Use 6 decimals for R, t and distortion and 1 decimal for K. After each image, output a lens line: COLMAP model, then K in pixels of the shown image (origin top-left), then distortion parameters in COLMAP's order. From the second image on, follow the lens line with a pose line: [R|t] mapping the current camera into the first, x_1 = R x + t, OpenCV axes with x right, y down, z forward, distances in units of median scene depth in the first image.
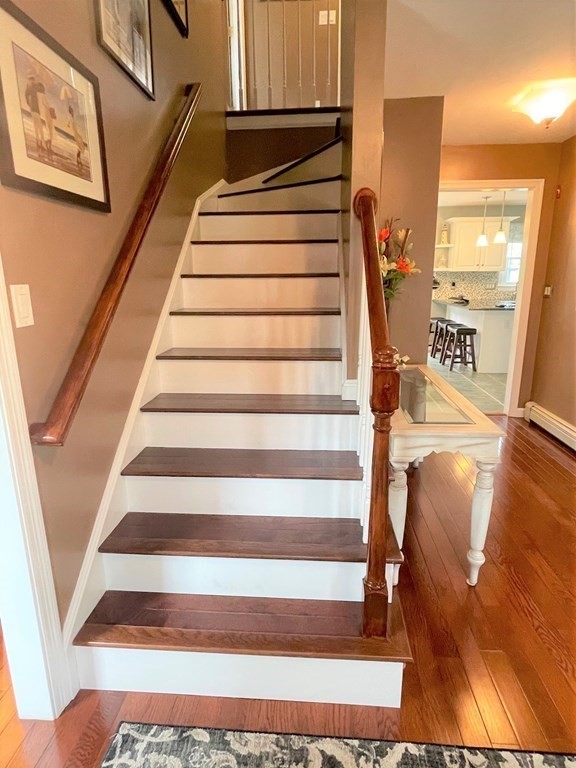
lens RADIAL K [[440.1, 0, 288.5], [0, 440.1, 383.0], [0, 0, 1]] dist [0.003030, 0.000854]
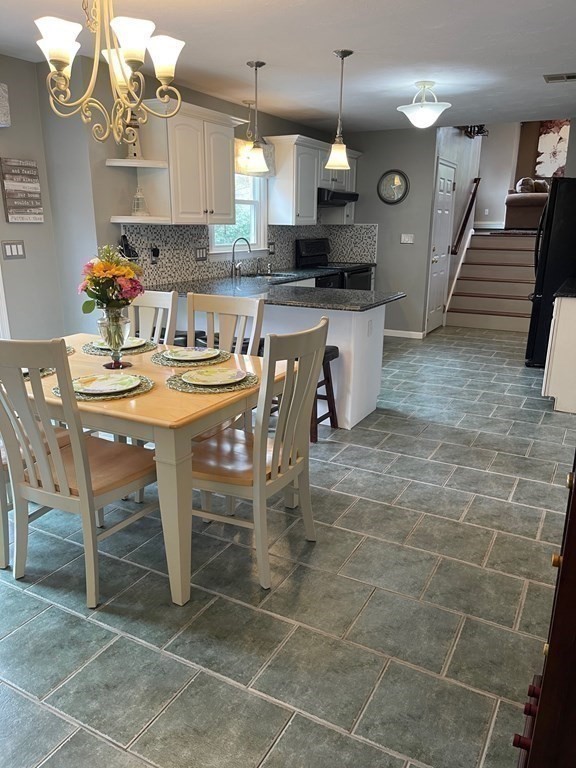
lens RADIAL K [[580.1, 0, 287.9], [0, 580.1, 385.3], [0, 0, 1]] dist [0.005795, 0.001078]
pose [[0.416035, -0.233806, 0.878777, -0.130135], [0.205700, 0.965529, 0.159503, -0.159722], [-0.885778, 0.114405, 0.449788, 0.626837]]
